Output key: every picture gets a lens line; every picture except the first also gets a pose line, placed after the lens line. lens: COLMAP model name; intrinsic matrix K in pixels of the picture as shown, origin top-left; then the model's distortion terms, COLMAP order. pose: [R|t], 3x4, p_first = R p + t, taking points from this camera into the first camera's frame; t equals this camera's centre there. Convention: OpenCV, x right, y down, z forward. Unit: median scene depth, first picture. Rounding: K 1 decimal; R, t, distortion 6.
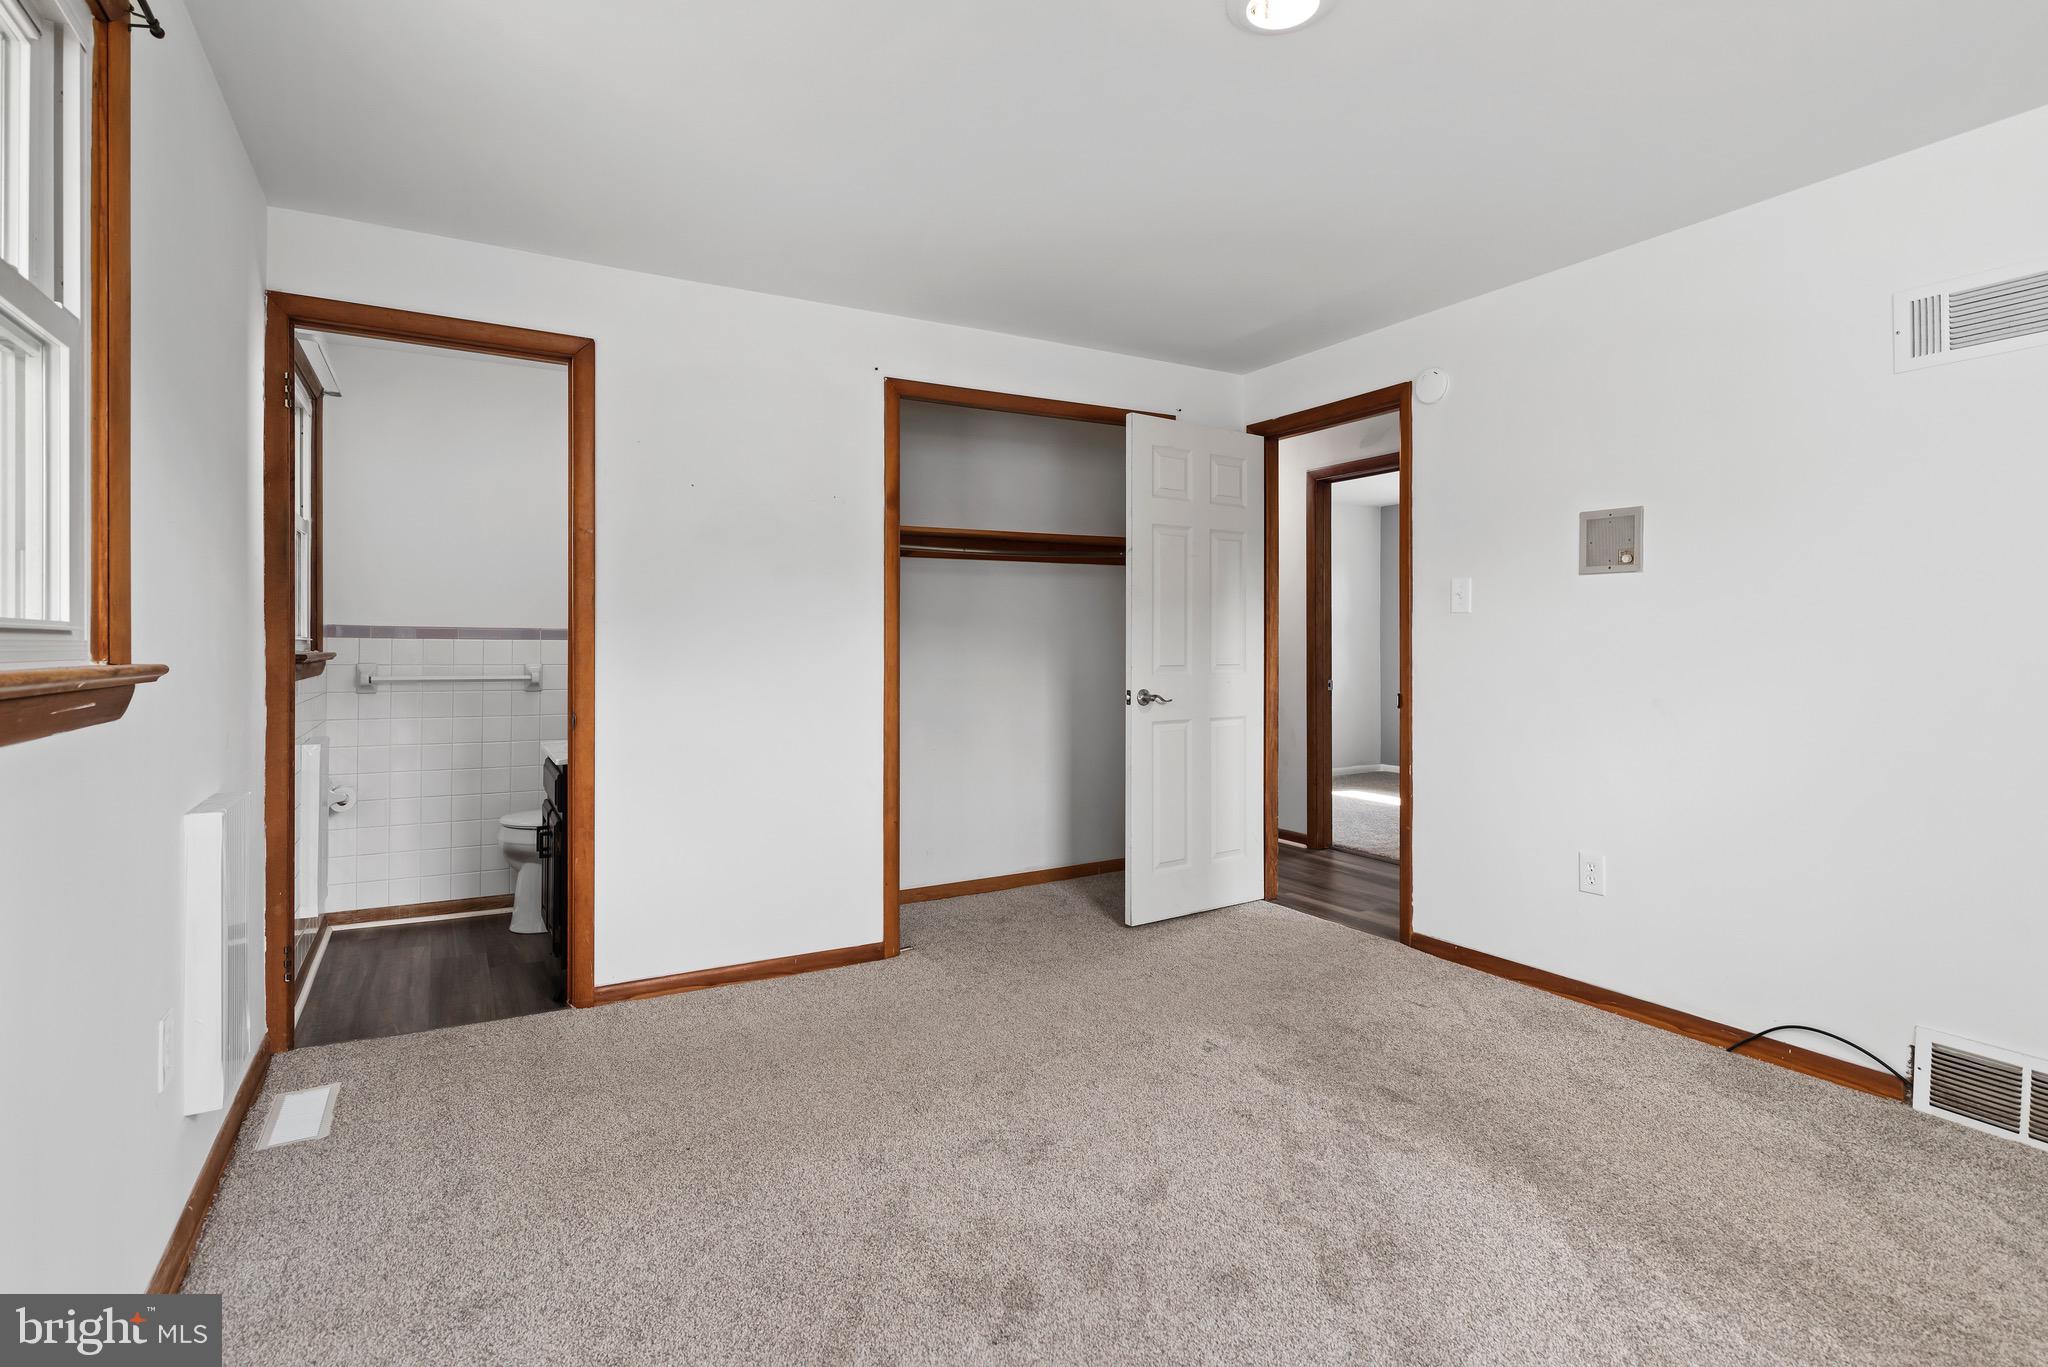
lens RADIAL K [[1001.3, 0, 1048.7], [0, 1001.3, 645.6], [0, 0, 1]] dist [0.000191, 0.000570]
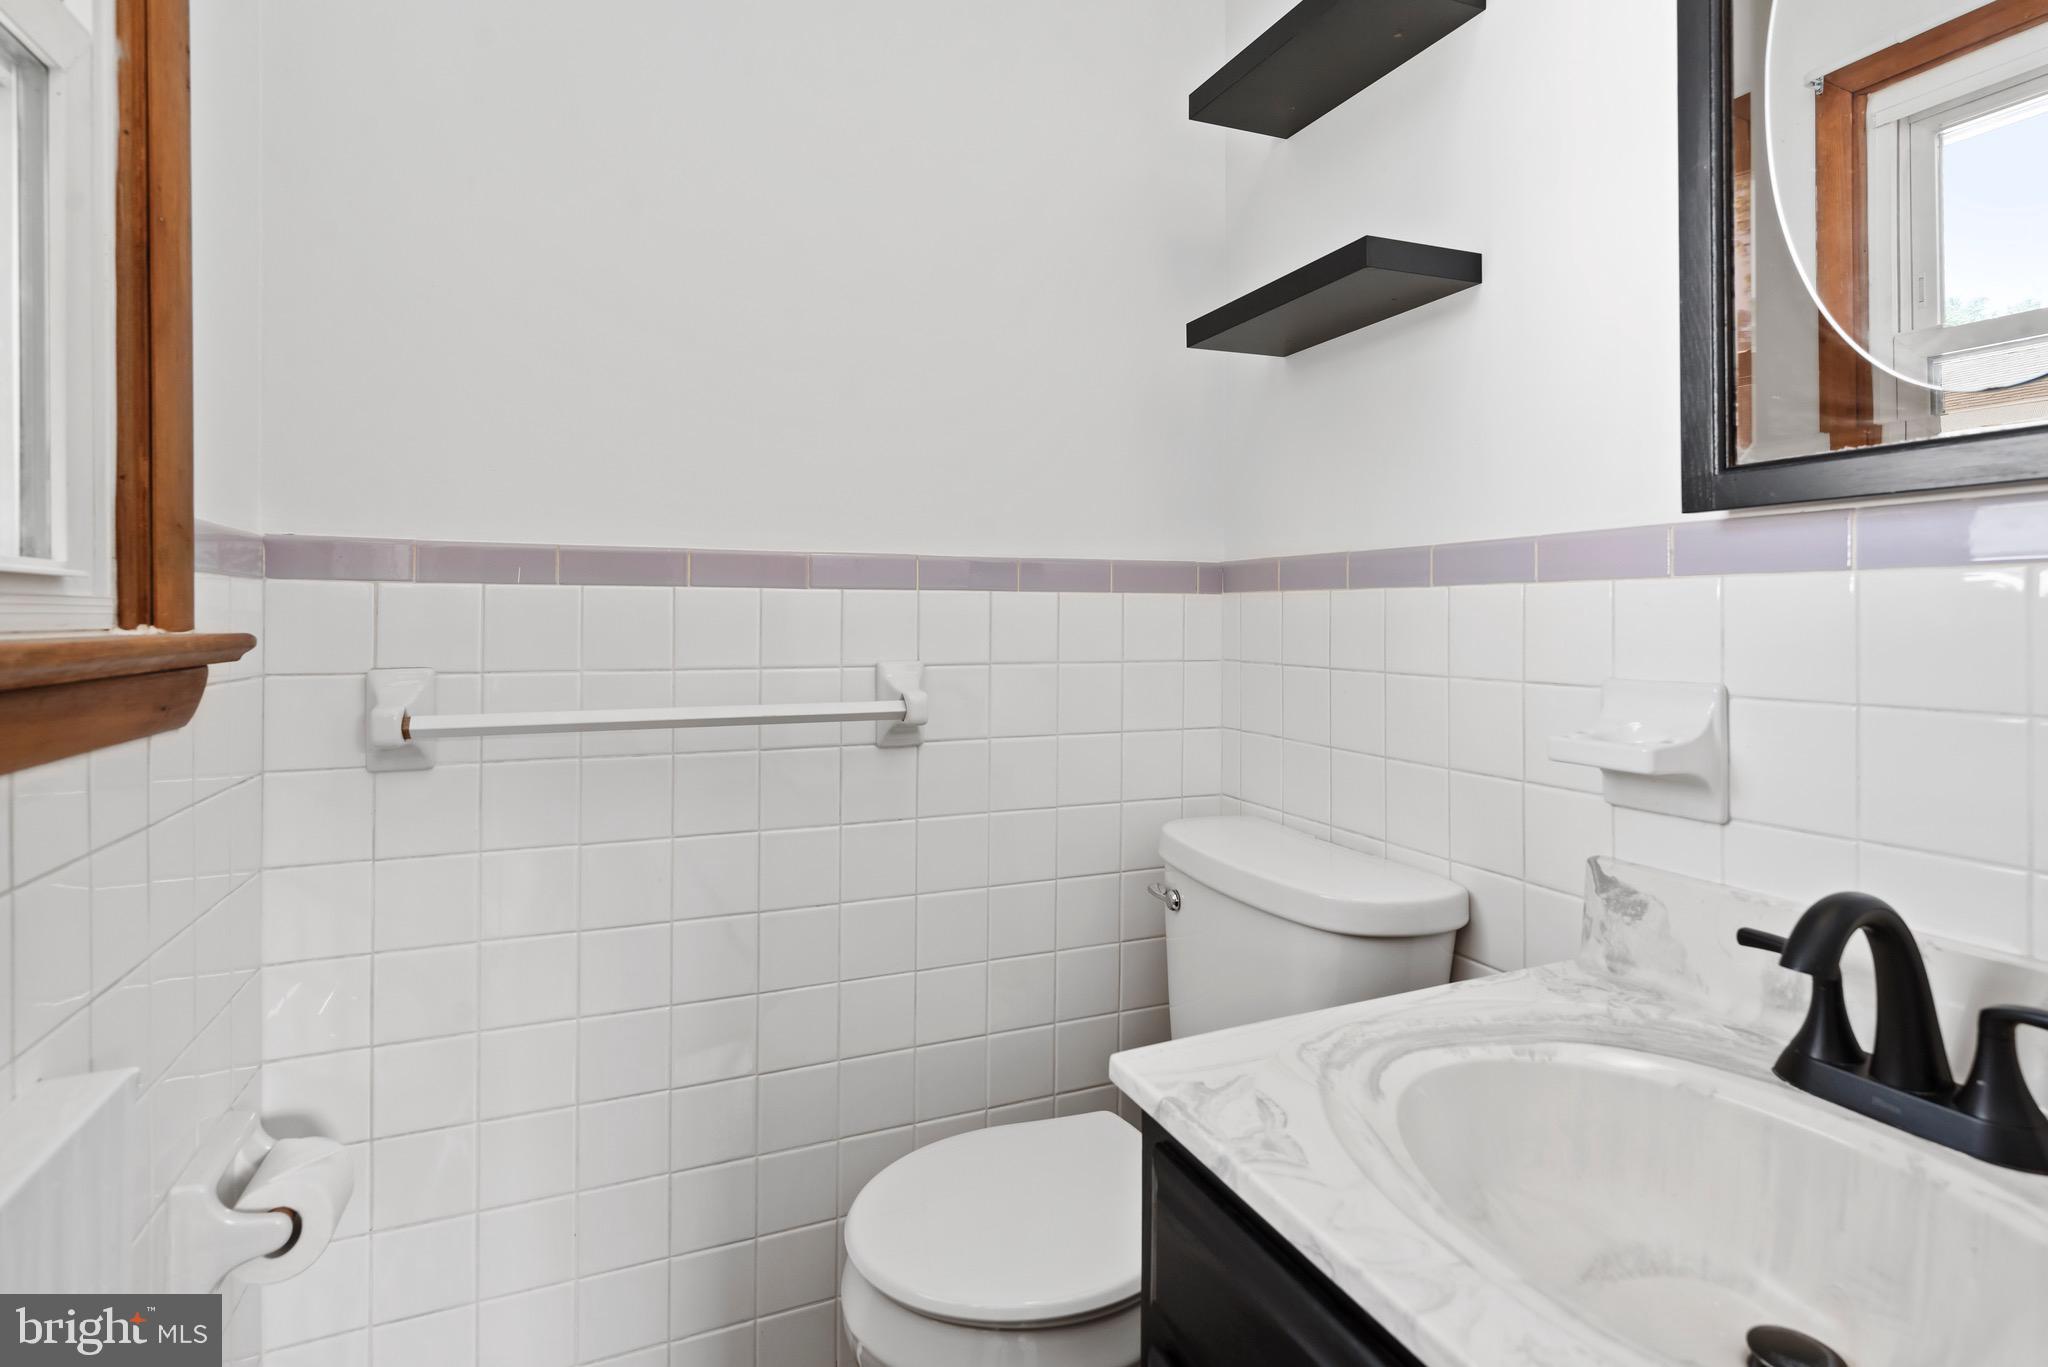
lens RADIAL K [[1001.3, 0, 1048.7], [0, 1001.3, 645.6], [0, 0, 1]] dist [0.000191, 0.000570]
pose [[0.979660, 0.013000, -0.200242, -0.401391], [-0.004516, 0.999075, 0.042769, -0.001864], [0.200612, -0.040994, 0.978813, 0.690905]]
